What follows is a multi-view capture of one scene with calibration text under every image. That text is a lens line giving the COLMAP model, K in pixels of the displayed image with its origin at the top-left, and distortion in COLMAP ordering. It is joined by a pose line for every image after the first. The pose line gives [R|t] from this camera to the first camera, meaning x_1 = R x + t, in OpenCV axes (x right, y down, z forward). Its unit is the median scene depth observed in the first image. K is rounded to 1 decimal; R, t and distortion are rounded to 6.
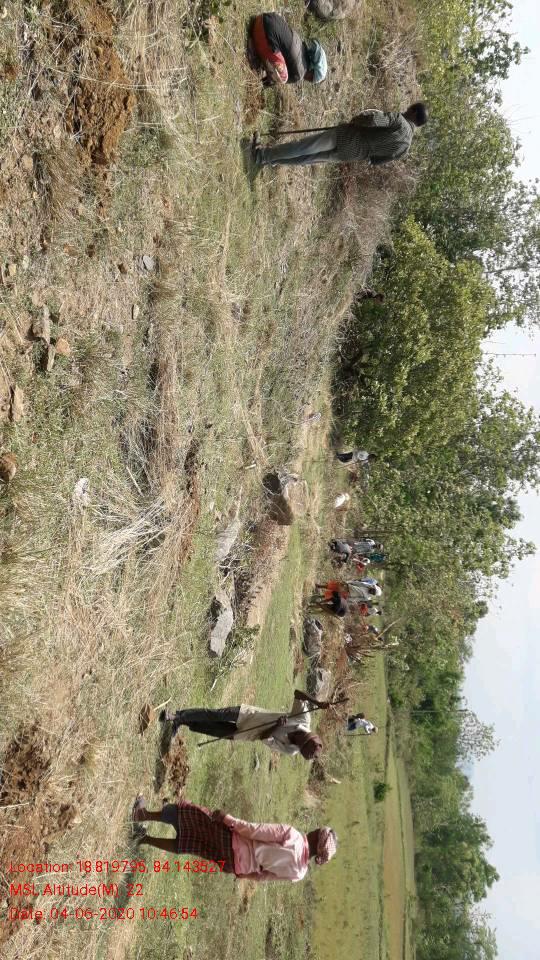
lens RADIAL K [[786.4, 0, 270.6], [0, 786.4, 499.8], [0, 0, 1]] dist [0.075482, -0.111544]
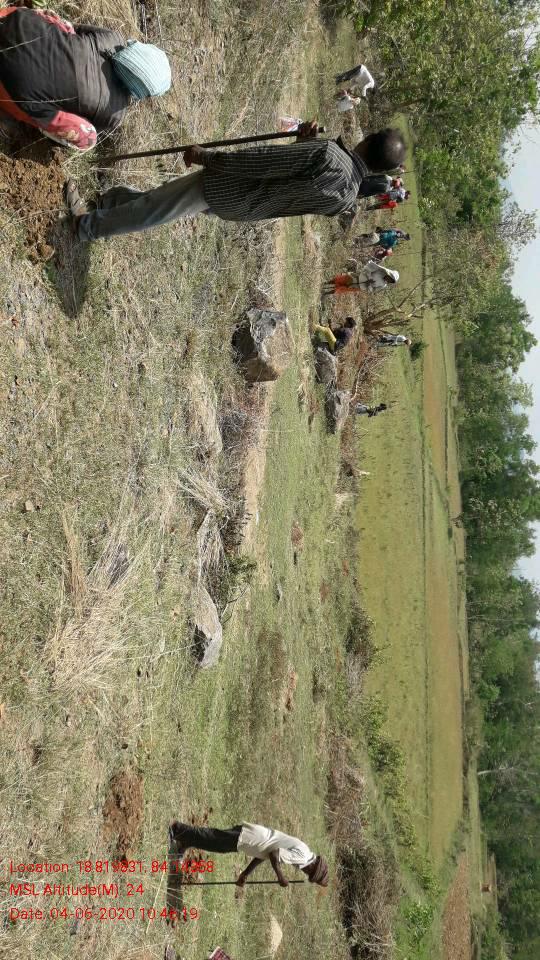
lens RADIAL K [[786.4, 0, 270.6], [0, 786.4, 499.8], [0, 0, 1]] dist [0.075482, -0.111544]
pose [[0.987159, -0.129858, -0.093025, 0.011151], [0.159733, 0.797084, 0.582360, -0.049678], [-0.001476, -0.589741, 0.807591, 0.033152]]
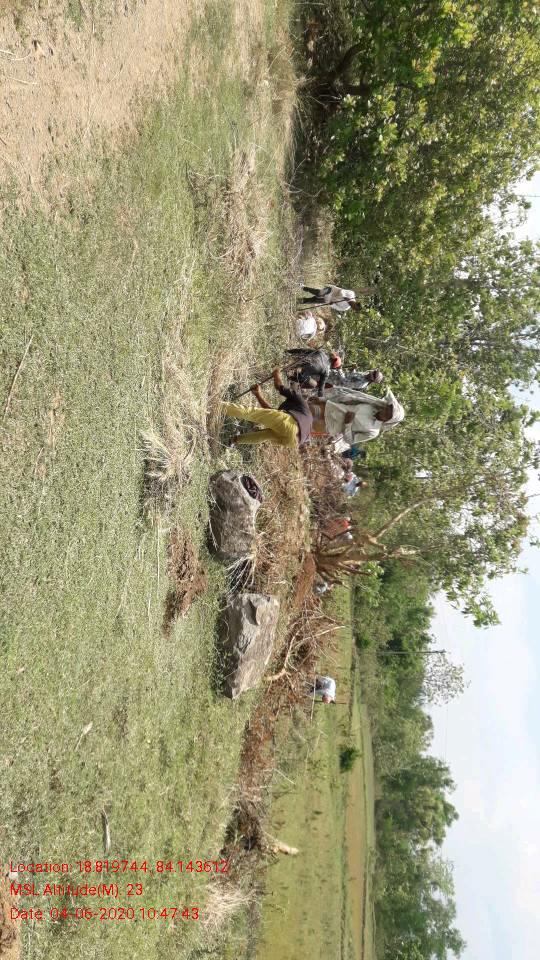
lens RADIAL K [[786.4, 0, 270.6], [0, 786.4, 499.8], [0, 0, 1]] dist [0.075482, -0.111544]
pose [[0.998712, 0.012216, 0.049235, 0.010586], [-0.016002, 0.996883, 0.077255, 0.027614], [-0.048138, -0.077944, 0.995795, 0.123812]]
